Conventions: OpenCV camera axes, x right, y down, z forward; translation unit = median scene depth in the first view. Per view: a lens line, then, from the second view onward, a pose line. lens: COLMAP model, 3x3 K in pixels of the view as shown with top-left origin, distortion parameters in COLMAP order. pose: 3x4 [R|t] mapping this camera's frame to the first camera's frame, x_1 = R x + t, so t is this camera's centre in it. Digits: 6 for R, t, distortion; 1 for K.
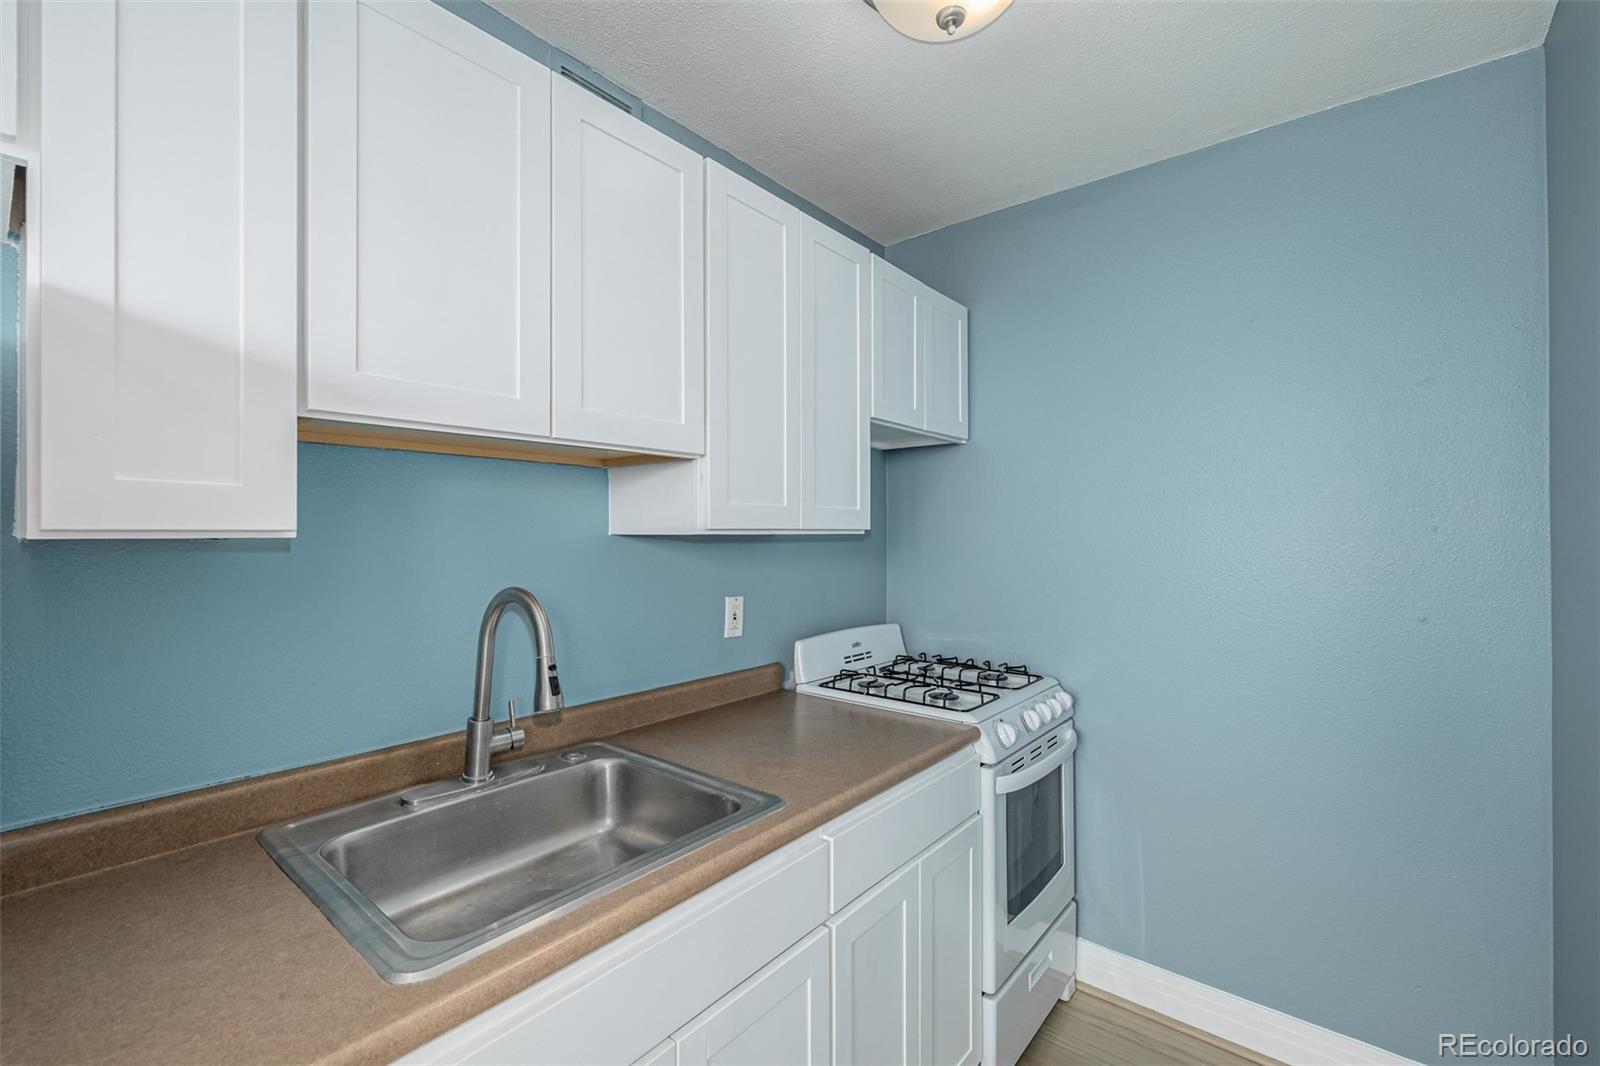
lens RADIAL K [[691.1, 0, 791.0], [0, 691.1, 532.1], [0, 0, 1]] dist [0.003383, -0.000593]
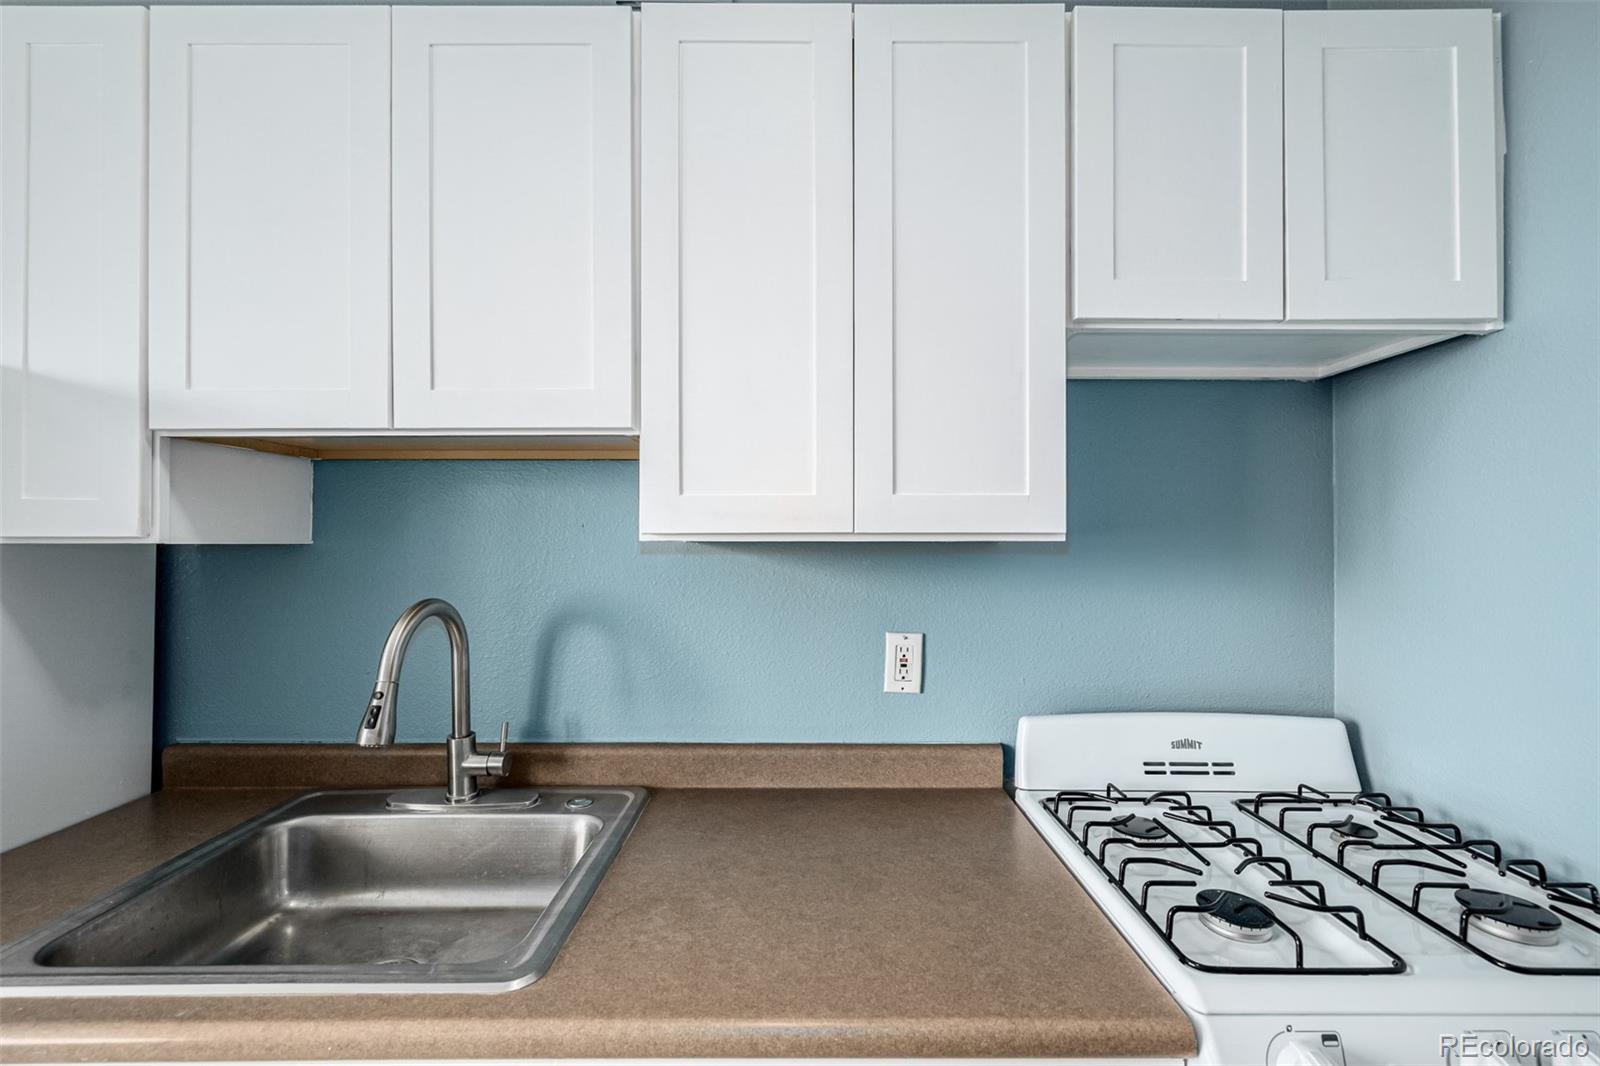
lens RADIAL K [[691.1, 0, 796.5], [0, 691.1, 532.9], [0, 0, 1]] dist [0.003383, -0.000593]
pose [[0.639839, -0.004544, -0.768496, 0.387682], [0.000392, 0.999984, -0.005587, -0.001332], [0.768509, 0.003274, 0.639831, 0.502860]]
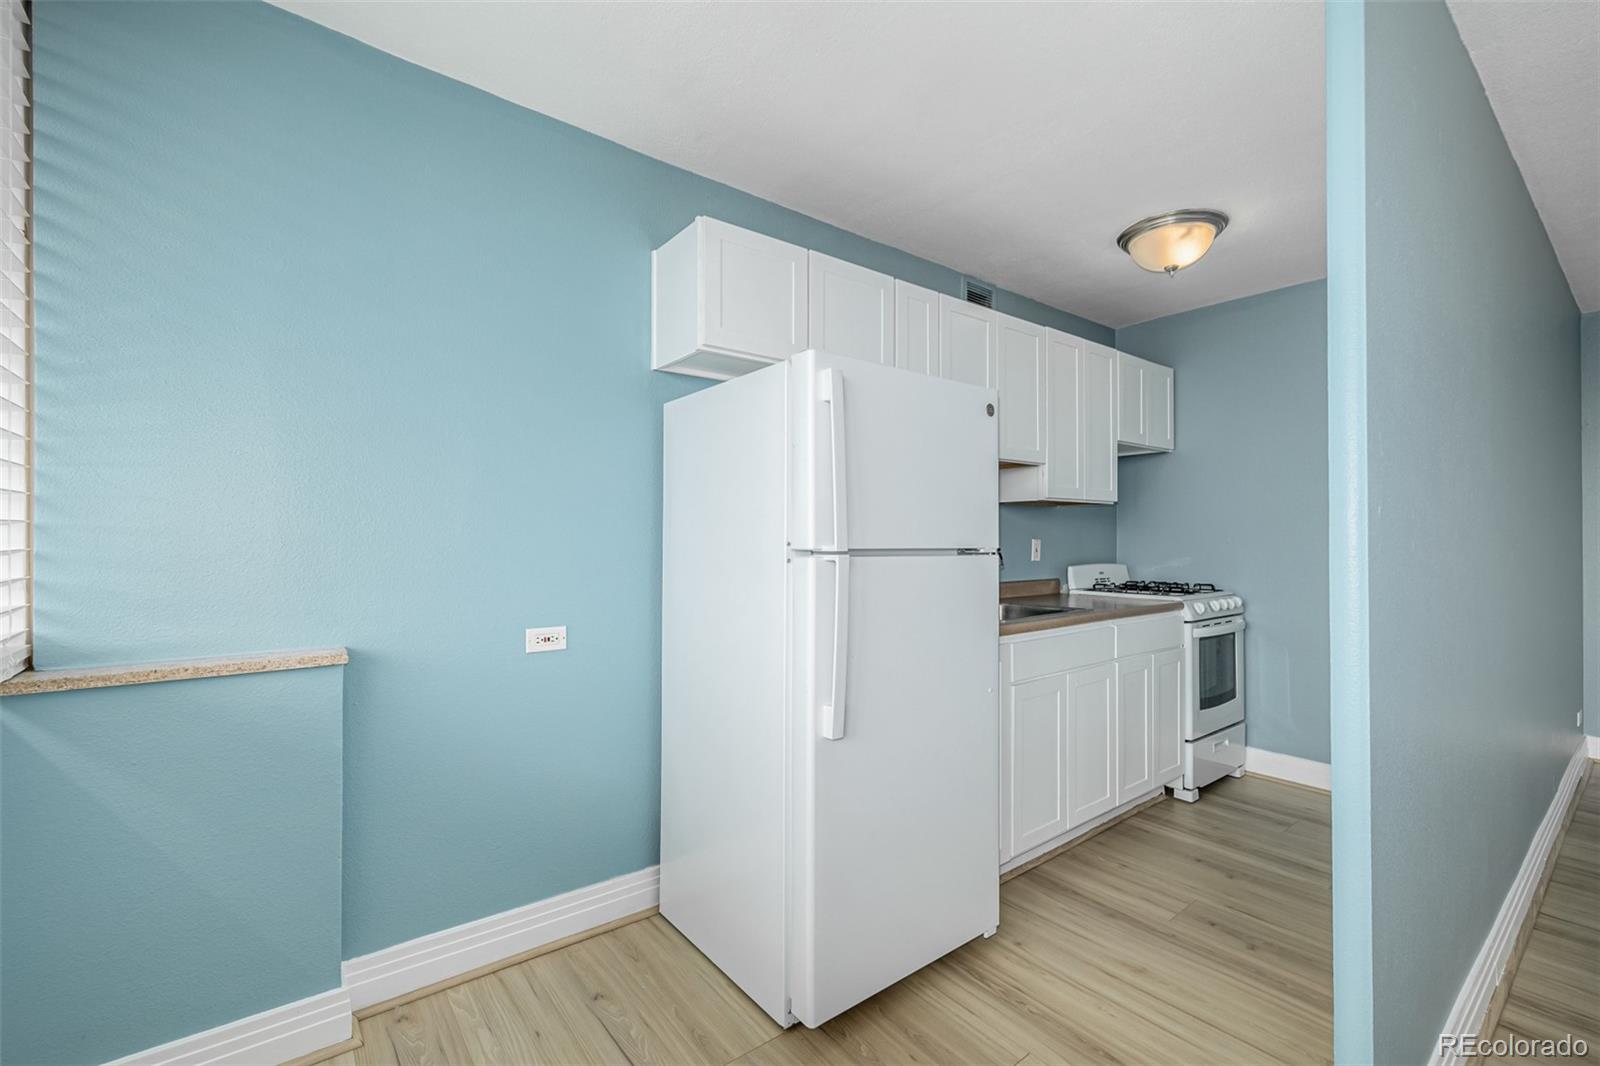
lens RADIAL K [[691.1, 0, 796.6], [0, 691.1, 541.1], [0, 0, 1]] dist [0.003383, -0.000593]
pose [[0.974223, -0.000826, -0.225585, -0.300447], [0.001766, 0.999991, 0.003962, 0.092574], [0.225580, -0.004258, 0.974215, -0.980736]]
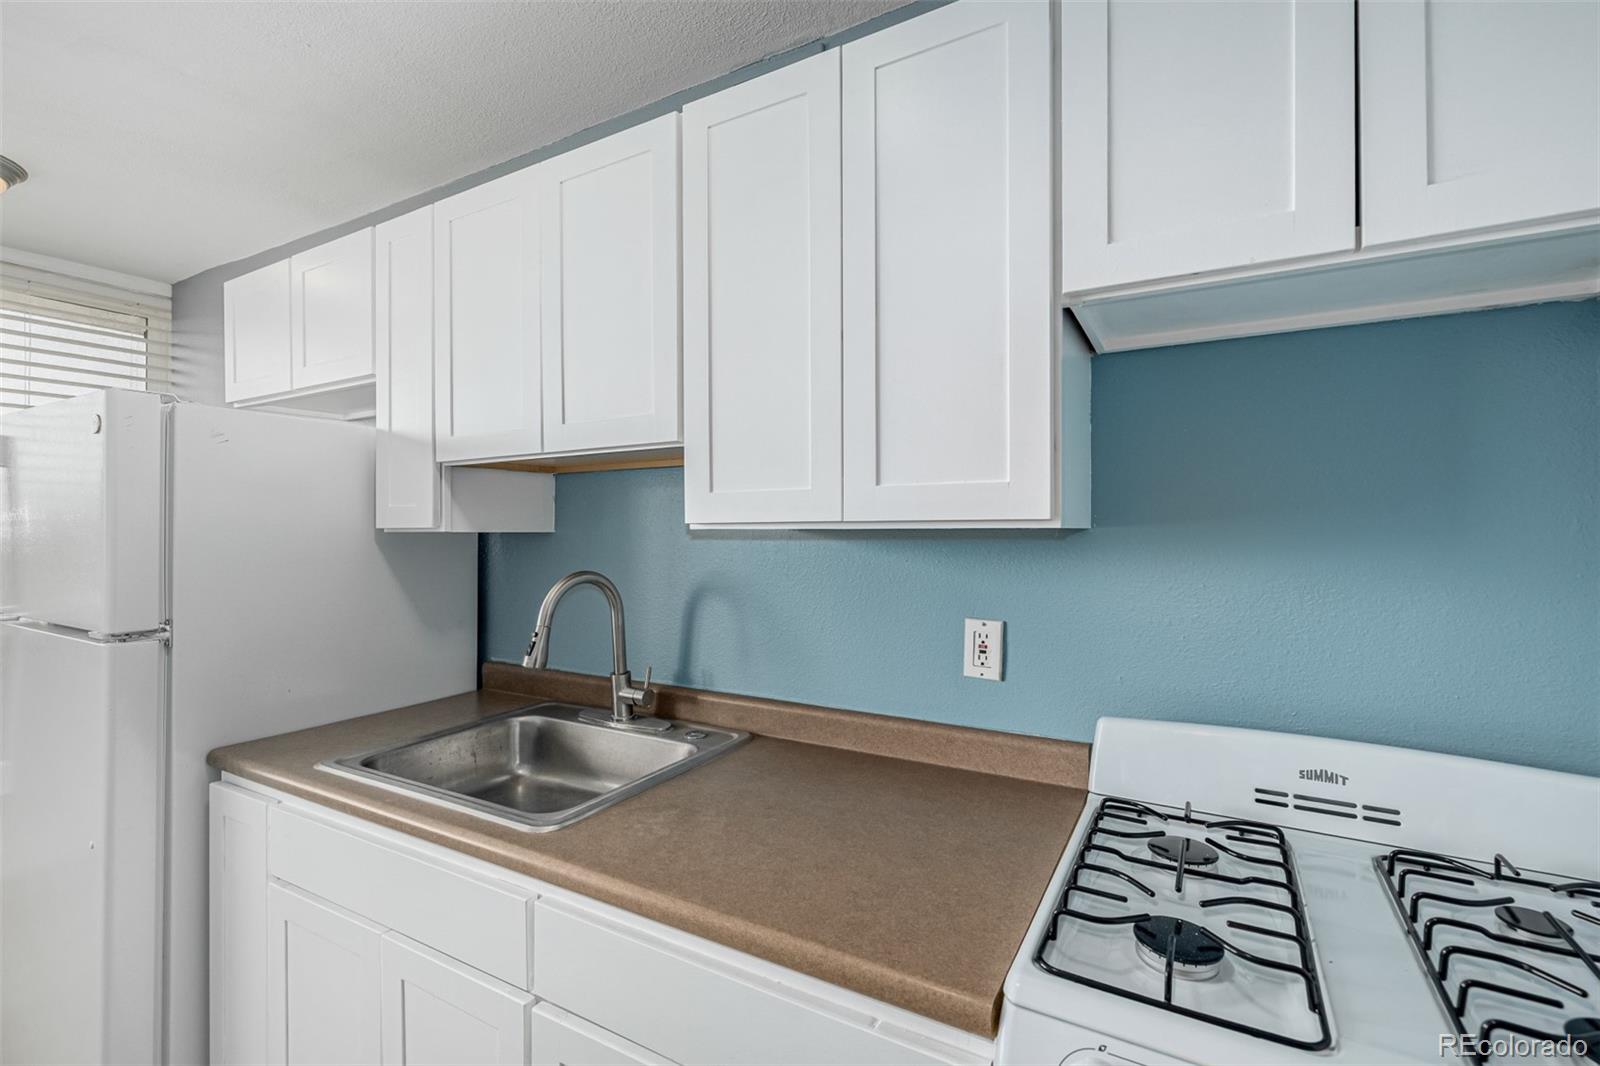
lens RADIAL K [[691.1, 0, 813.6], [0, 691.1, 524.1], [0, 0, 1]] dist [0.003383, -0.000593]
pose [[0.187511, -0.004906, -0.982250, 0.581038], [0.006731, 0.999970, -0.003709, 0.000271], [0.982239, -0.005916, 0.187538, 0.734402]]
